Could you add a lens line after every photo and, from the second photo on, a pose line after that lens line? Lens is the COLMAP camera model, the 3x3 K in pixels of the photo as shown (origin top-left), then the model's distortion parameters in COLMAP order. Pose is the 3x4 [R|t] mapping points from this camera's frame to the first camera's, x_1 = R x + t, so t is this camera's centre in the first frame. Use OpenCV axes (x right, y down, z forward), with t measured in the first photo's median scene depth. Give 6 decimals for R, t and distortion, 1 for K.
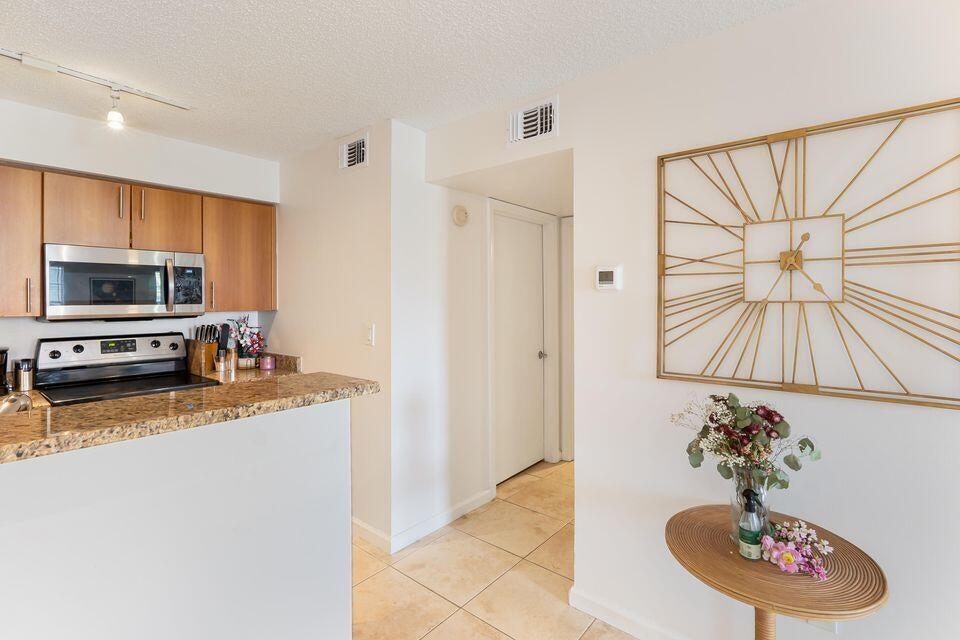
lens RADIAL K [[462.3, 0, 476.1], [0, 462.3, 301.6], [0, 0, 1]] dist [0.000669, 0.000341]
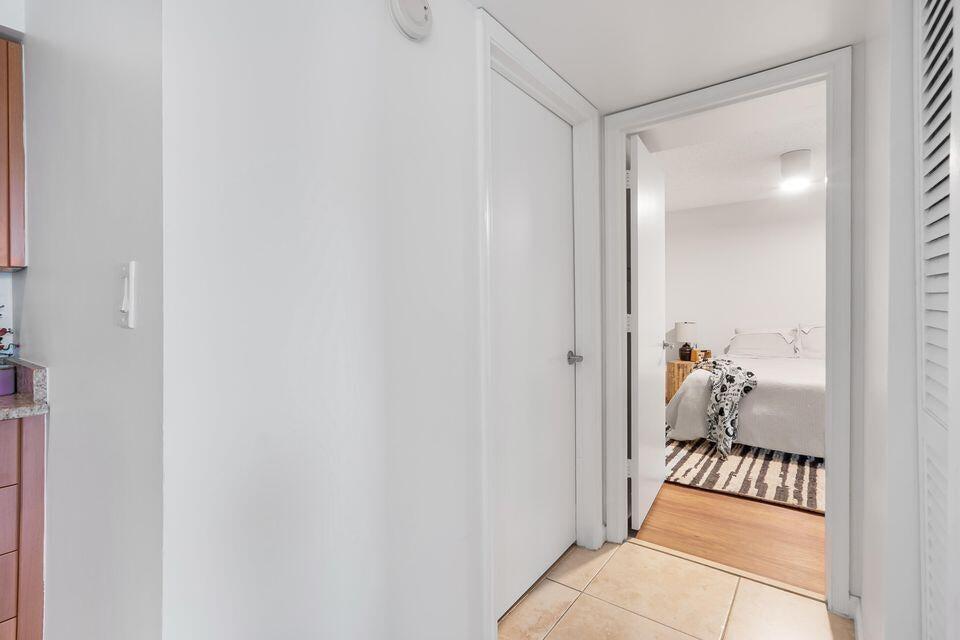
lens RADIAL K [[446.4, 0, 477.6], [0, 446.4, 311.8], [0, 0, 1]] dist [-0.011147, 0.000134]
pose [[0.998546, -0.008294, 0.053255, -0.000881], [0.008382, 0.999964, -0.001423, 0.075959], [-0.053242, 0.001867, 0.998580, 0.596968]]
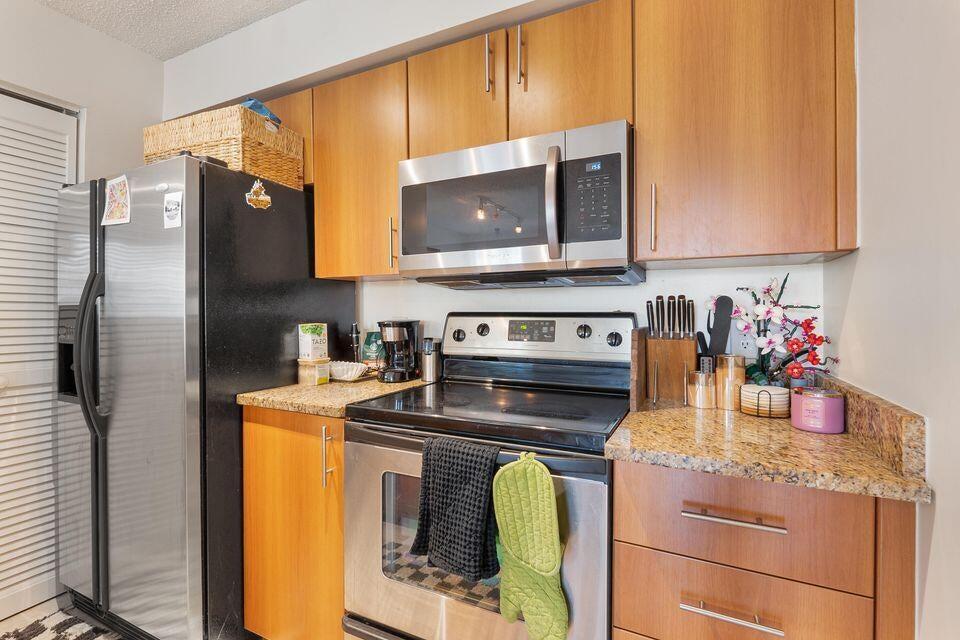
lens RADIAL K [[446.4, 0, 477.6], [0, 446.4, 311.8], [0, 0, 1]] dist [-0.011147, 0.000134]
pose [[0.246800, -0.002343, -0.969064, -0.225687], [-0.005201, 0.999979, -0.003742, 0.071541], [0.969052, 0.005964, 0.246783, 0.755032]]
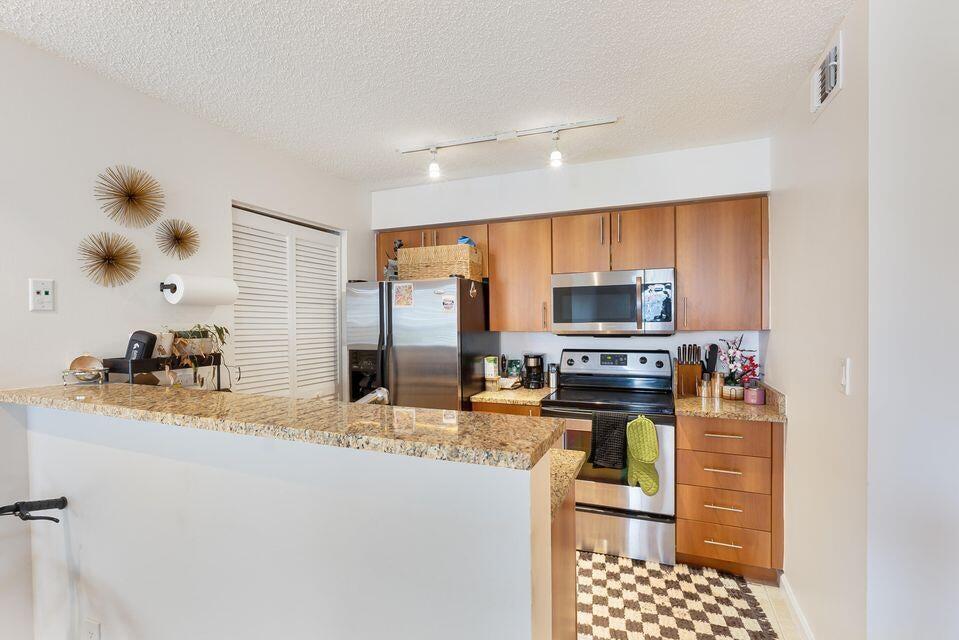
lens RADIAL K [[447.1, 0, 480.0], [0, 447.1, 323.7], [0, 0, 1]] dist [-0.012678, 0.000310]
pose [[0.316750, 0.005031, -0.948496, 0.139423], [0.004153, 0.999969, 0.006691, 0.001183], [0.948500, -0.006058, 0.316720, 0.337281]]
